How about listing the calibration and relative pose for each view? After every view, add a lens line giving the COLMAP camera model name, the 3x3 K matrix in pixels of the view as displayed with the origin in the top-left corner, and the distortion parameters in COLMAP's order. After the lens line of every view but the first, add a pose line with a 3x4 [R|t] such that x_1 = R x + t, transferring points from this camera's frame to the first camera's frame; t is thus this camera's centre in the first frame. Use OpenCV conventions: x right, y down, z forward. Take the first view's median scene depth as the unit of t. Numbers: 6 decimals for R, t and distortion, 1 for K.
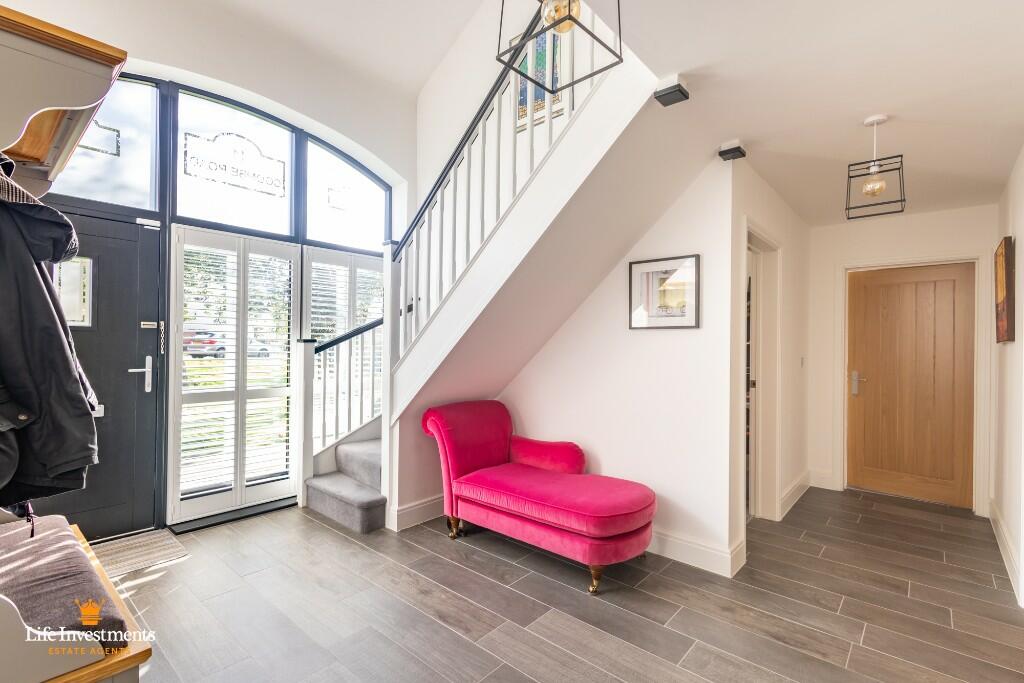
lens RADIAL K [[477.3, 0, 510.8], [0, 477.3, 344.9], [0, 0, 1]] dist [0.004993, -0.000843]
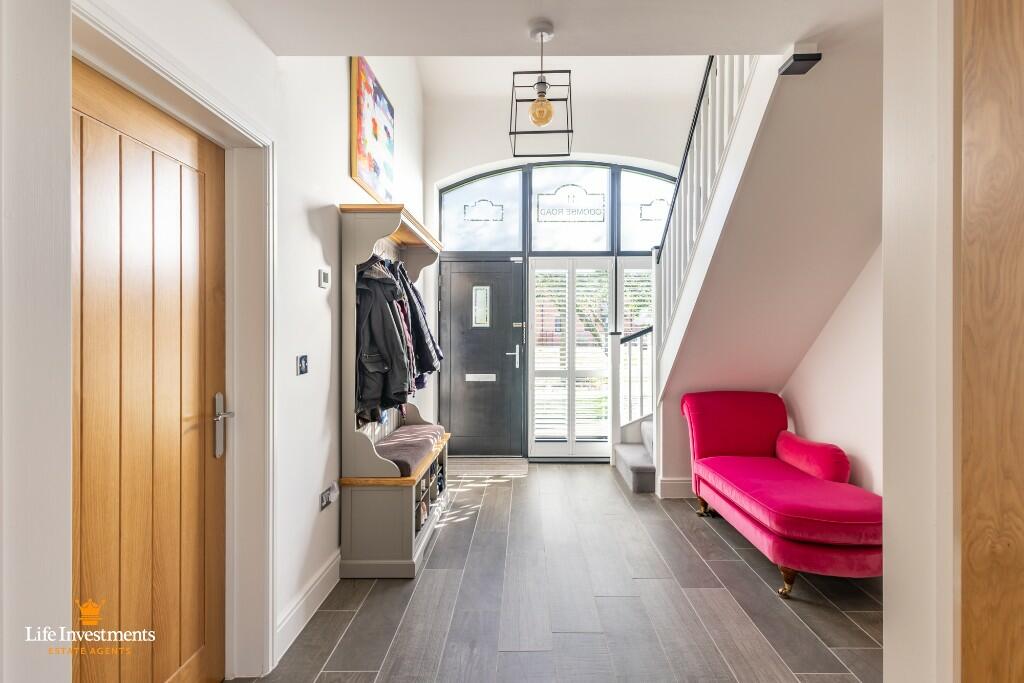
lens RADIAL K [[477.3, 0, 511.9], [0, 477.3, 337.9], [0, 0, 1]] dist [0.004993, -0.000843]
pose [[0.646726, -0.007035, -0.762690, 0.401454], [0.007405, 0.999968, -0.002944, 0.005051], [0.762687, -0.003744, 0.646757, -0.015801]]
